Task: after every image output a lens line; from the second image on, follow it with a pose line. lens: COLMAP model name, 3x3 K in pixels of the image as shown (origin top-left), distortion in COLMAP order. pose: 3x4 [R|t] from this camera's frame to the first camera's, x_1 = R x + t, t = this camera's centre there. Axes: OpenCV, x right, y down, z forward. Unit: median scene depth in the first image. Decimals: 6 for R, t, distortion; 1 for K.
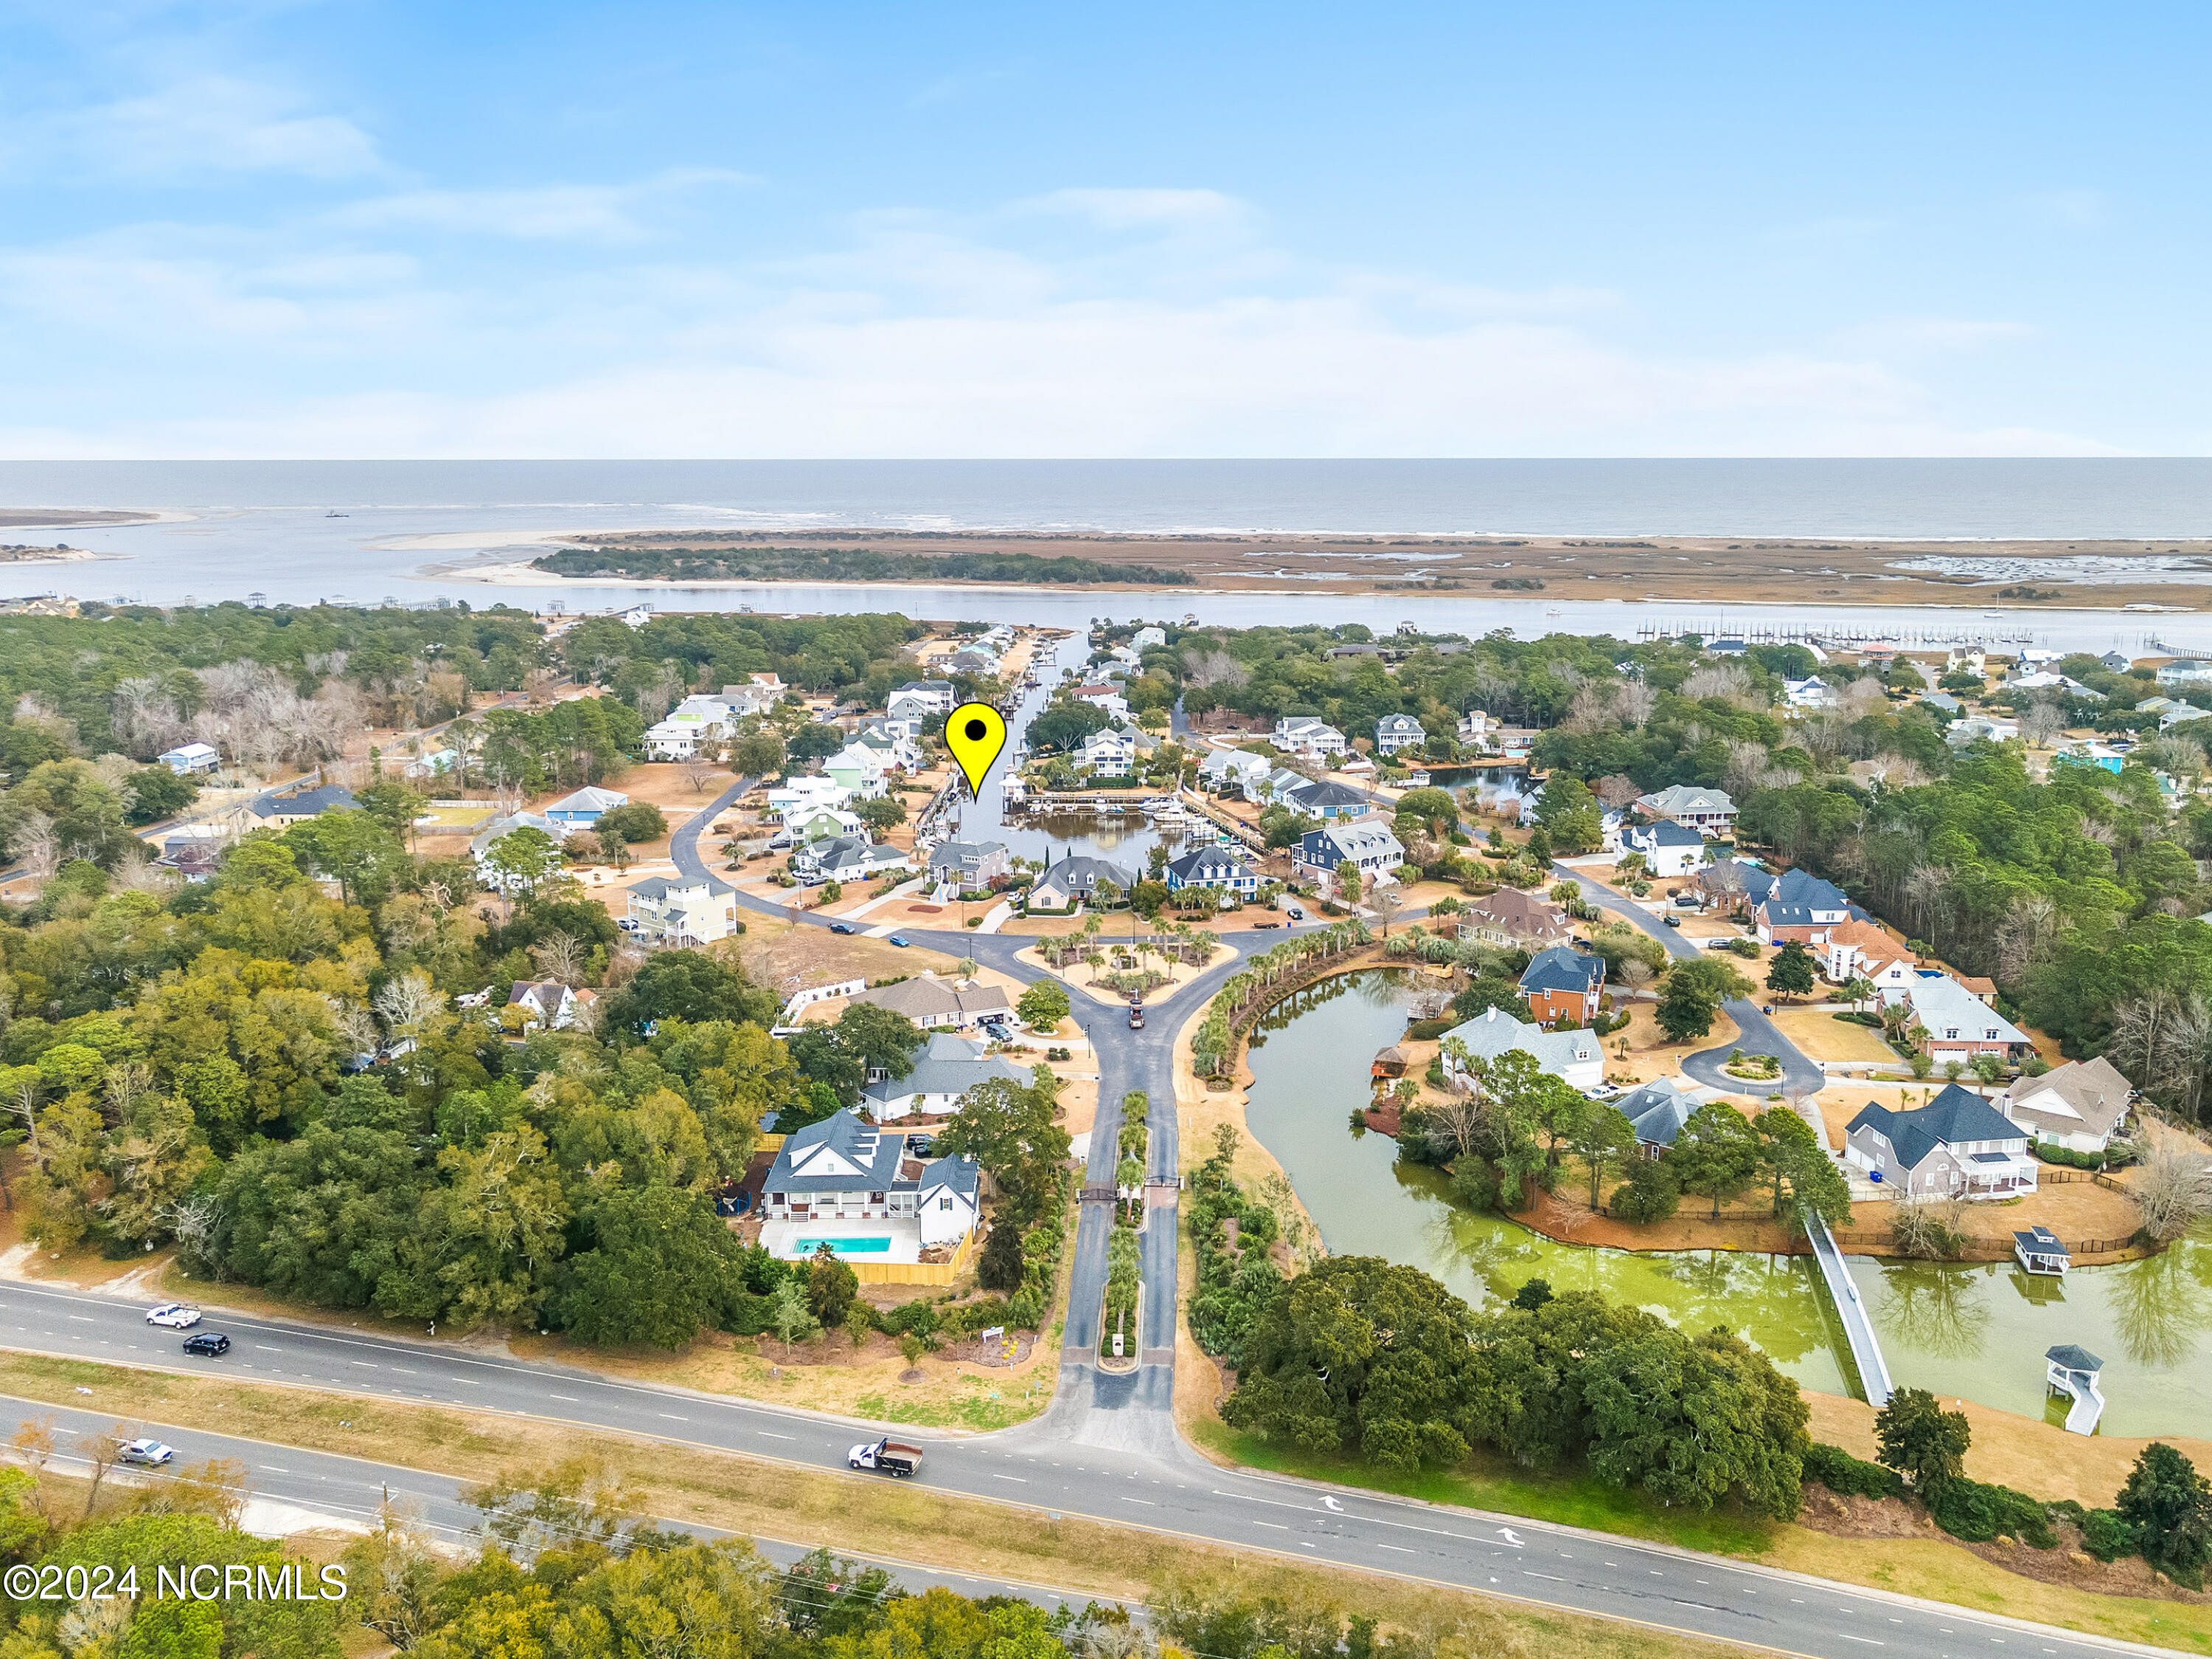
lens RADIAL K [[1778.0, 0, 1106.0], [0, 1778.0, 829.5], [0, 0, 1]] dist [0.040123, -0.001012]
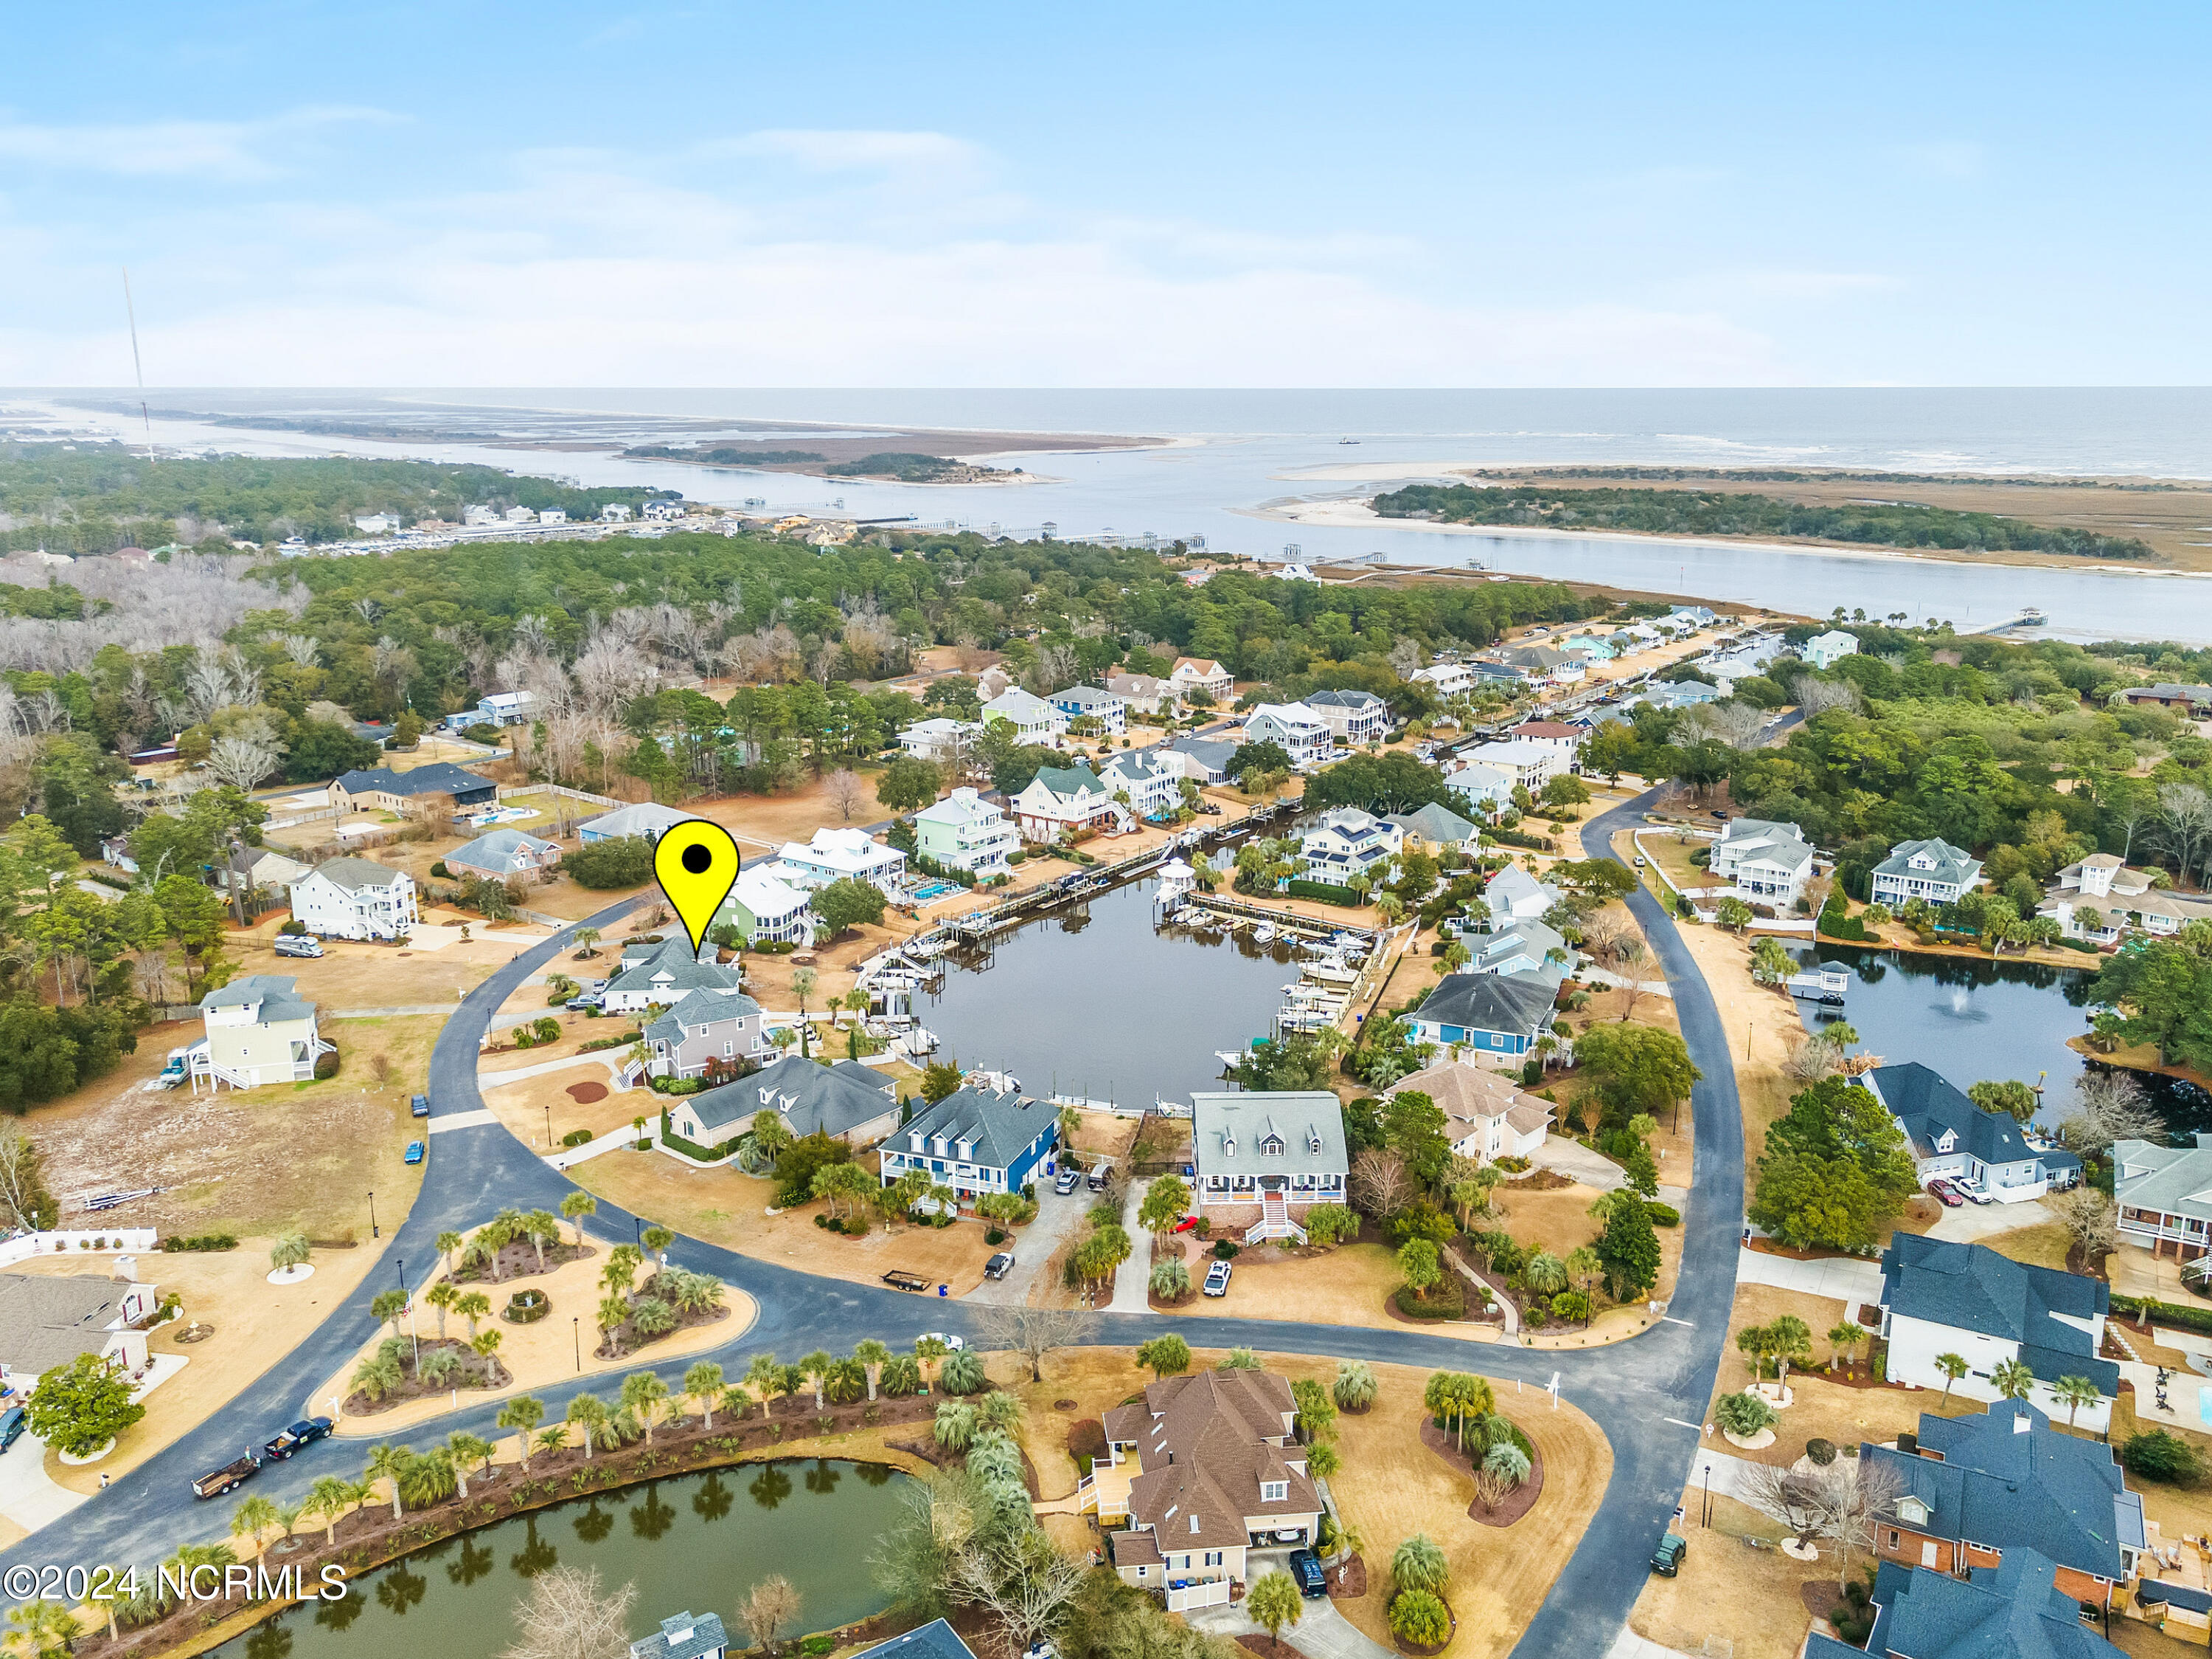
lens RADIAL K [[1778.0, 0, 1106.0], [0, 1778.0, 829.5], [0, 0, 1]] dist [0.040123, -0.001012]
pose [[0.818779, 0.139935, -0.556794, 0.269845], [-0.117915, 0.990153, 0.075450, -0.081435], [0.561869, 0.003878, 0.827217, 0.390045]]
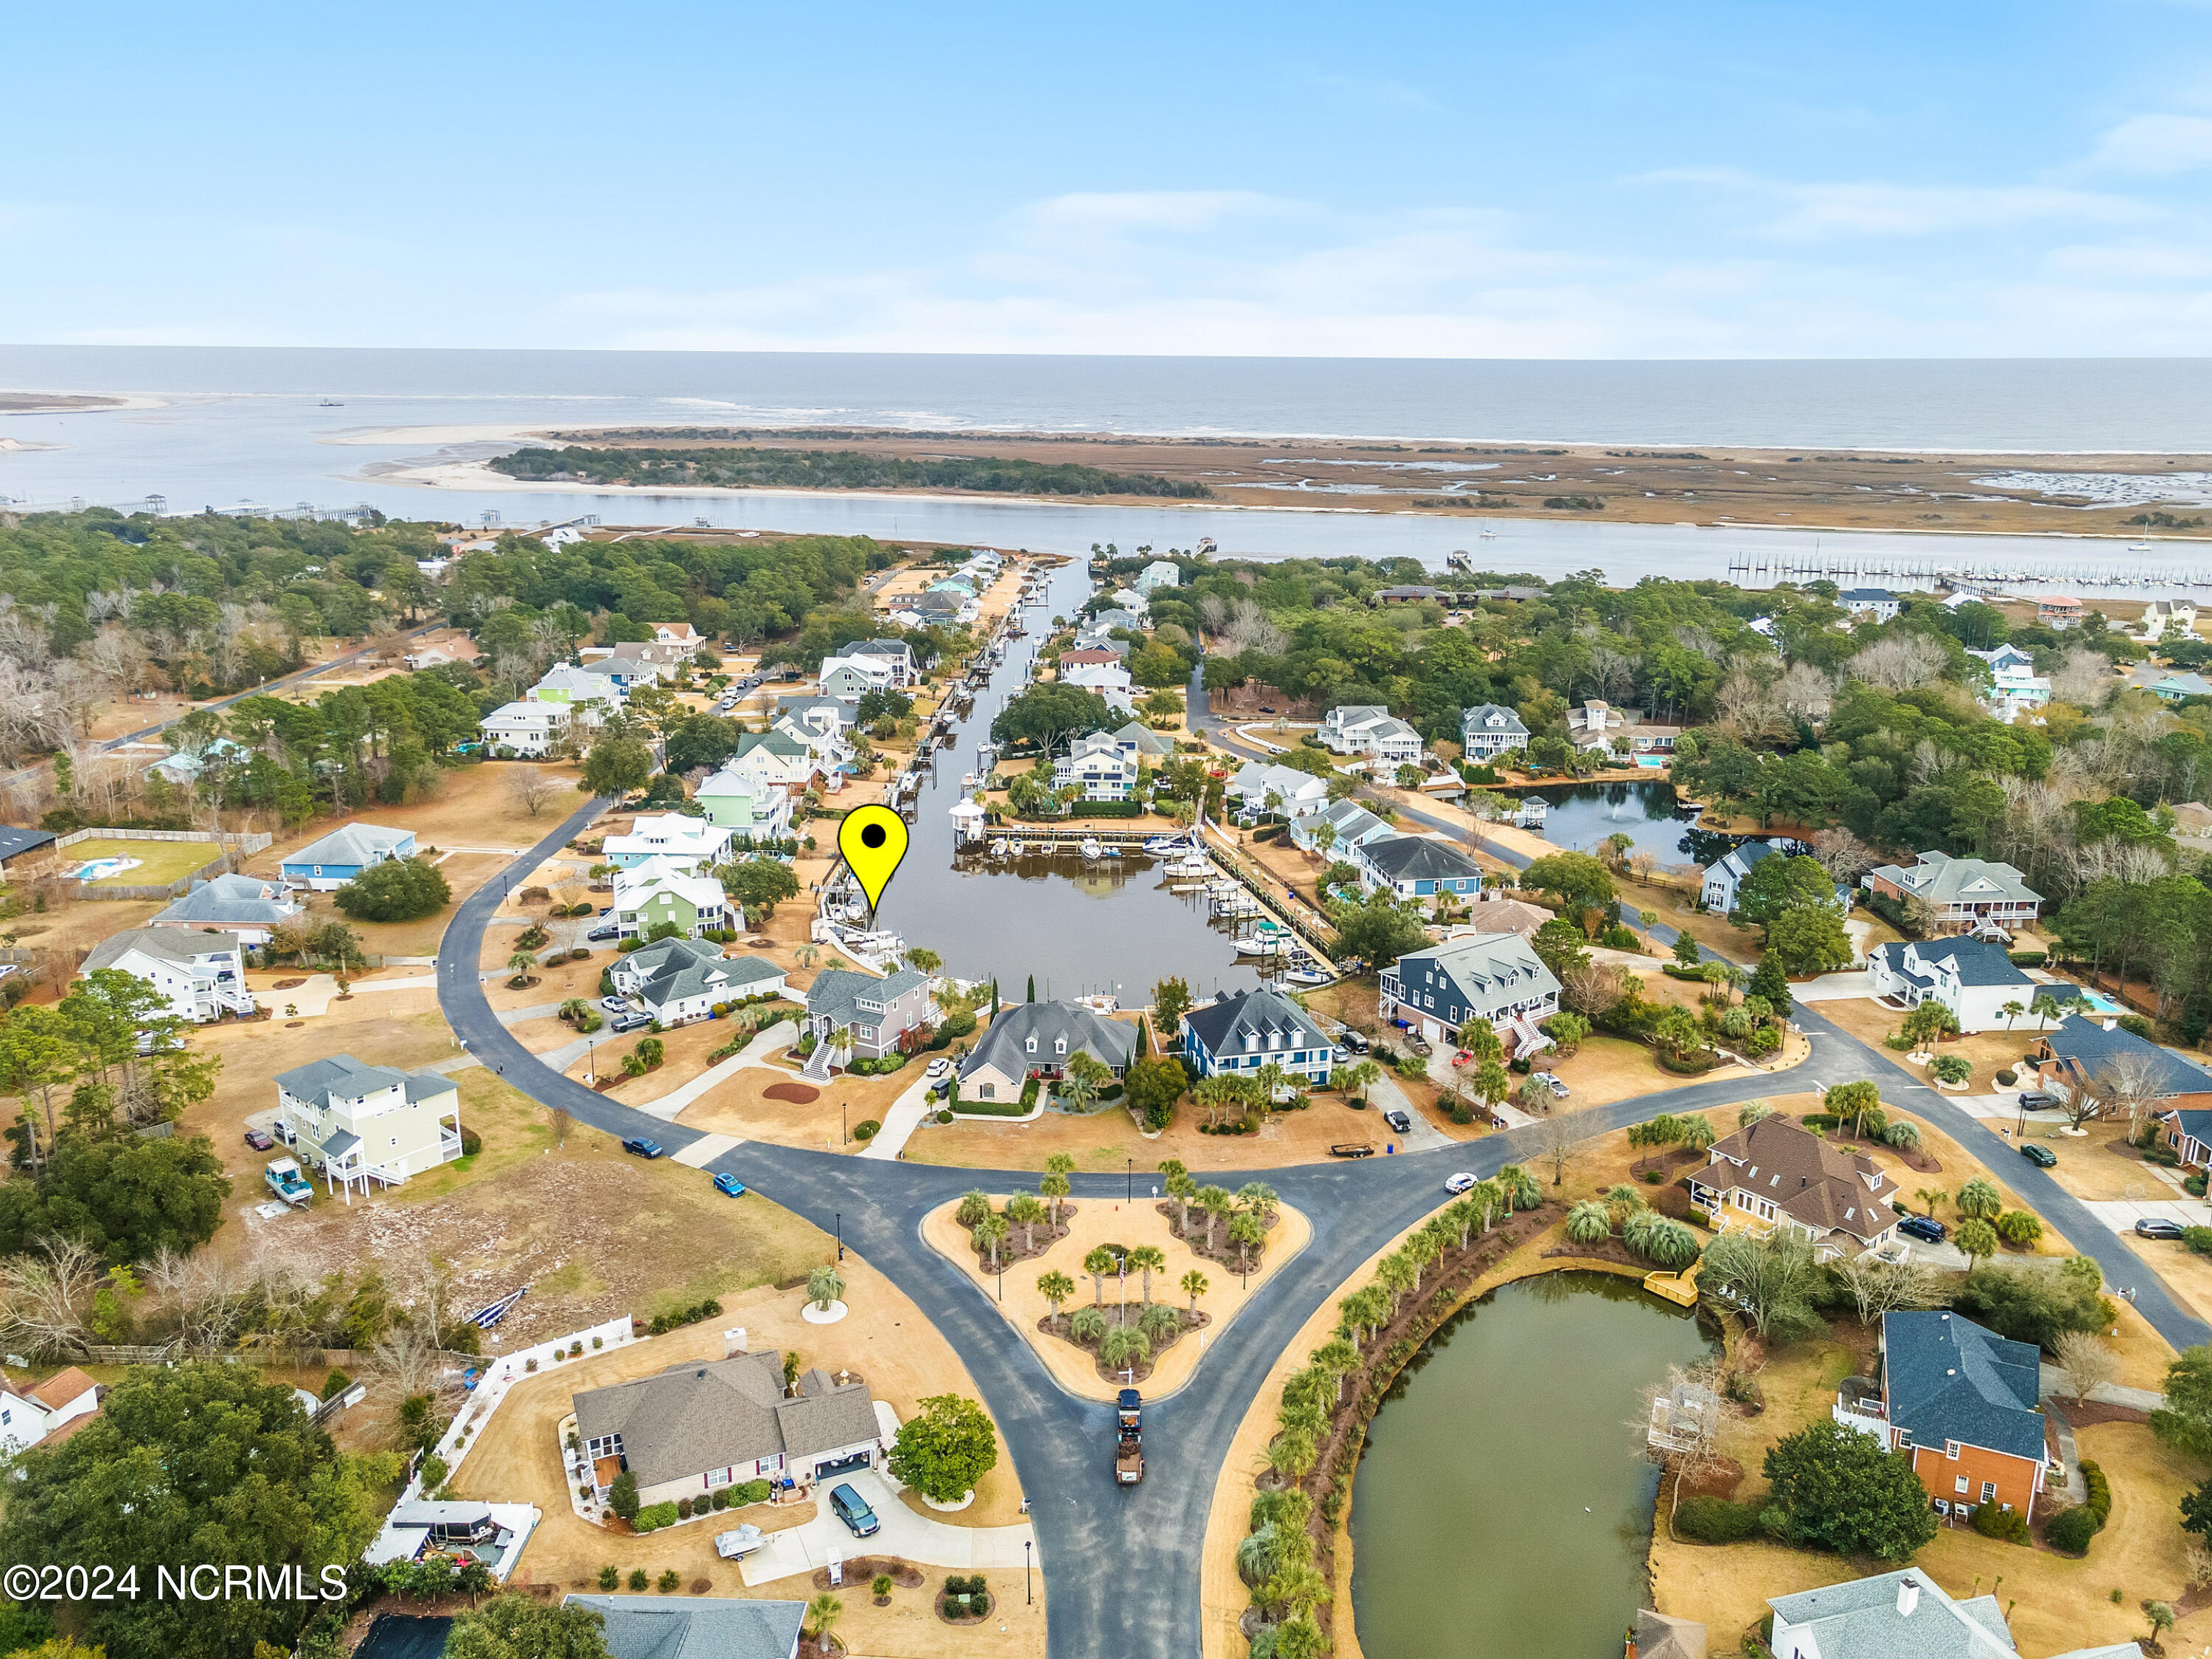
lens RADIAL K [[1700.4, 0, 1106.0], [0, 1700.4, 829.5], [0, 0, 1]] dist [0.018619, 0.052896]
pose [[0.999910, 0.012739, -0.004126, 0.005702], [-0.012437, 0.997706, 0.066551, -0.059155], [0.004964, -0.066494, 0.997775, 0.285264]]
